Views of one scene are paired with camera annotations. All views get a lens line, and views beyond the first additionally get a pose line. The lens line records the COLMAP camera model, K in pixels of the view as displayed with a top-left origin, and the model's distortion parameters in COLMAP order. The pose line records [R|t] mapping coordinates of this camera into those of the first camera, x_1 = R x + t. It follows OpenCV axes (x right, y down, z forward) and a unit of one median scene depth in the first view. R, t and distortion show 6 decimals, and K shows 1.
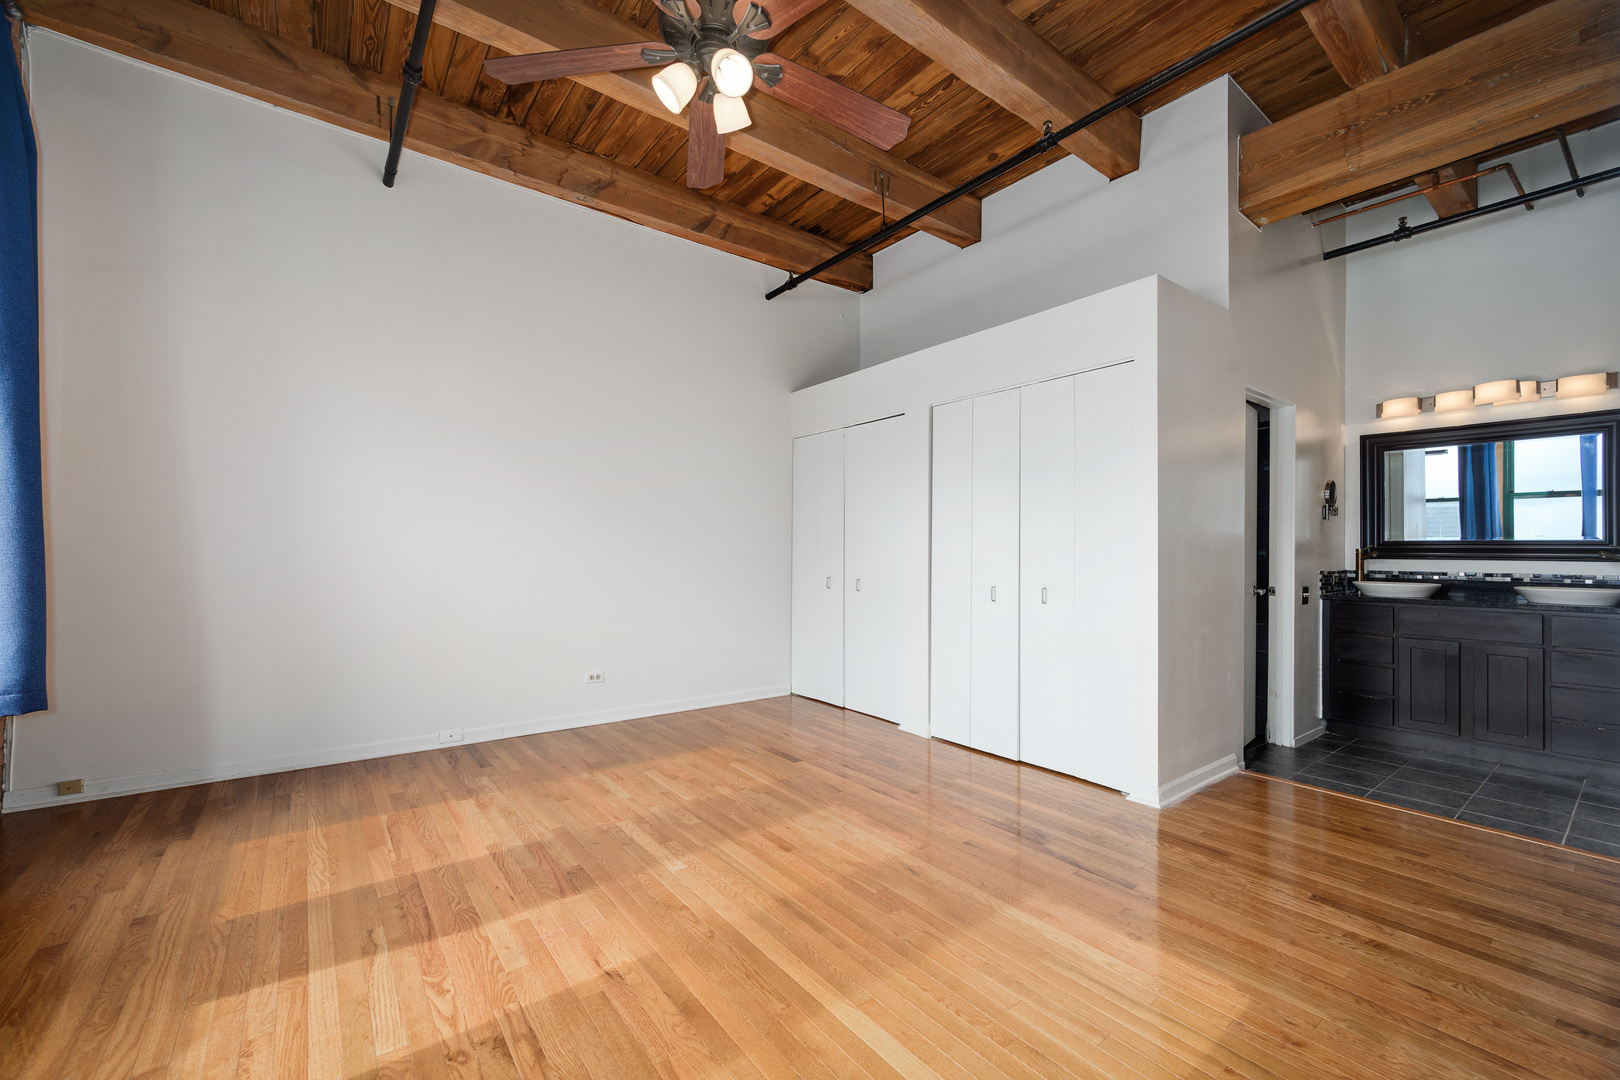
lens RADIAL K [[651.6, 0, 813.3], [0, 651.6, 547.3], [0, 0, 1]] dist [0.008545, -0.000614]
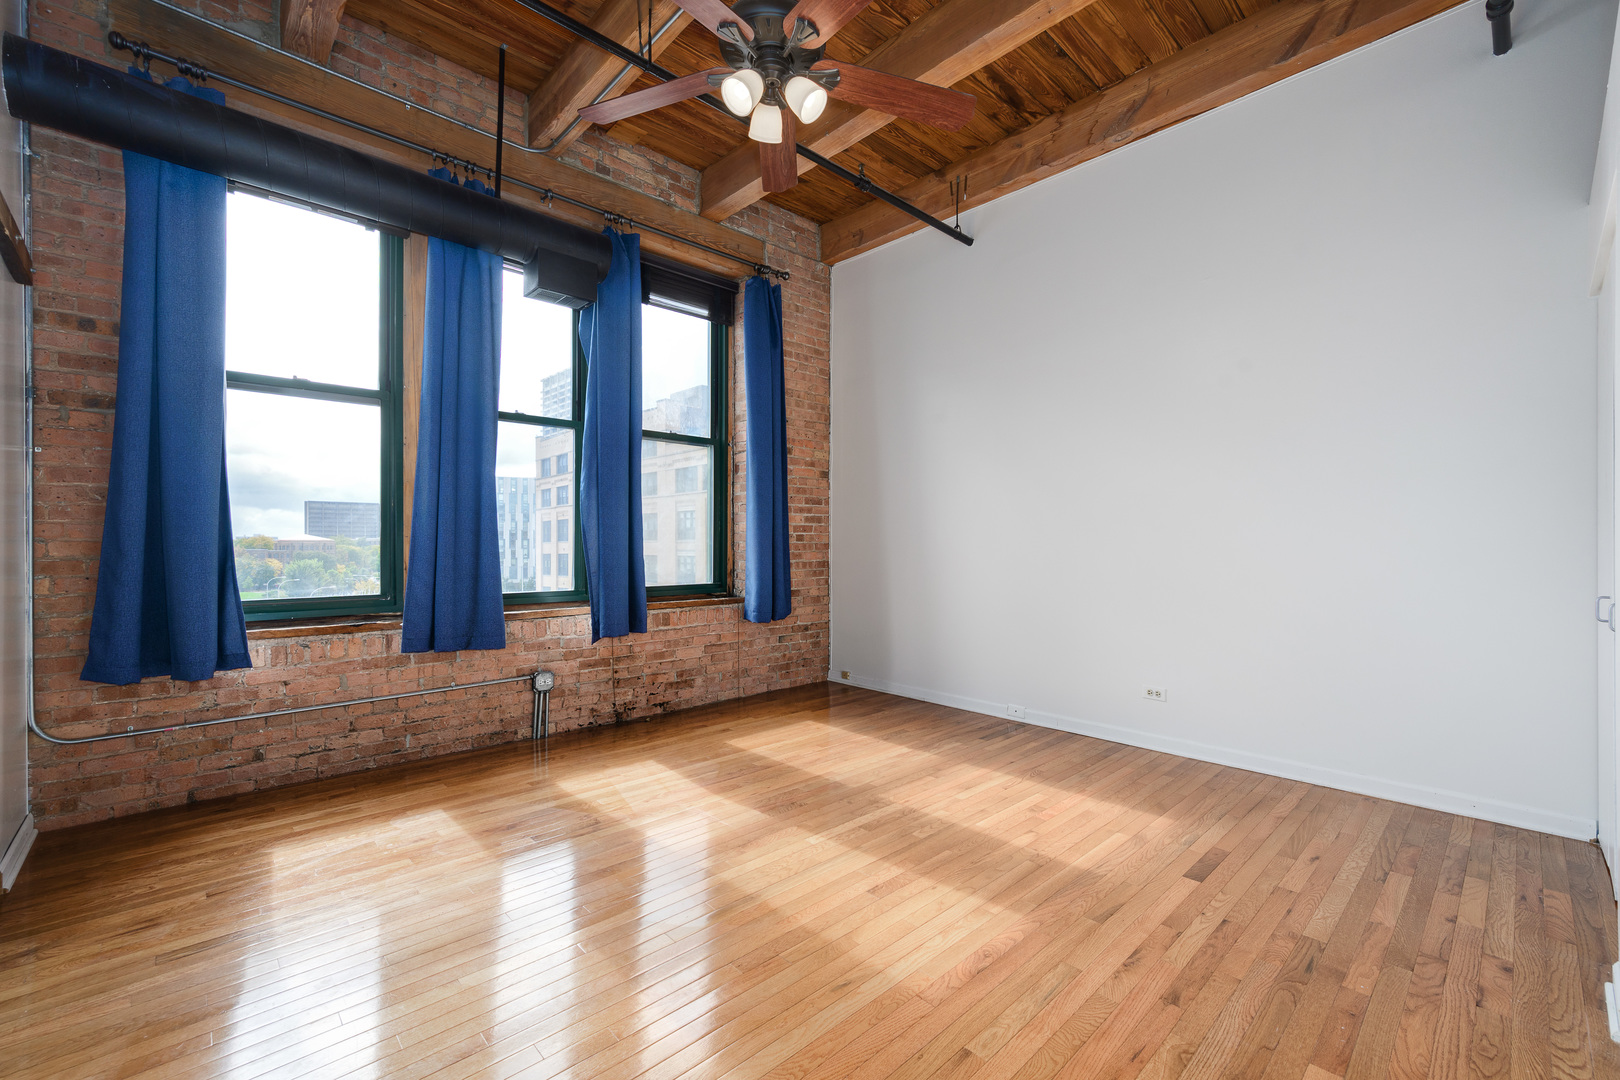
lens RADIAL K [[661.0, 0, 811.3], [0, 661.0, 547.1], [0, 0, 1]] dist [0.009158, -0.000122]
pose [[0.126424, -0.001120, -0.991976, 0.655761], [0.009859, 0.999951, 0.000128, 0.009784], [0.991927, -0.009796, 0.126429, 0.660083]]
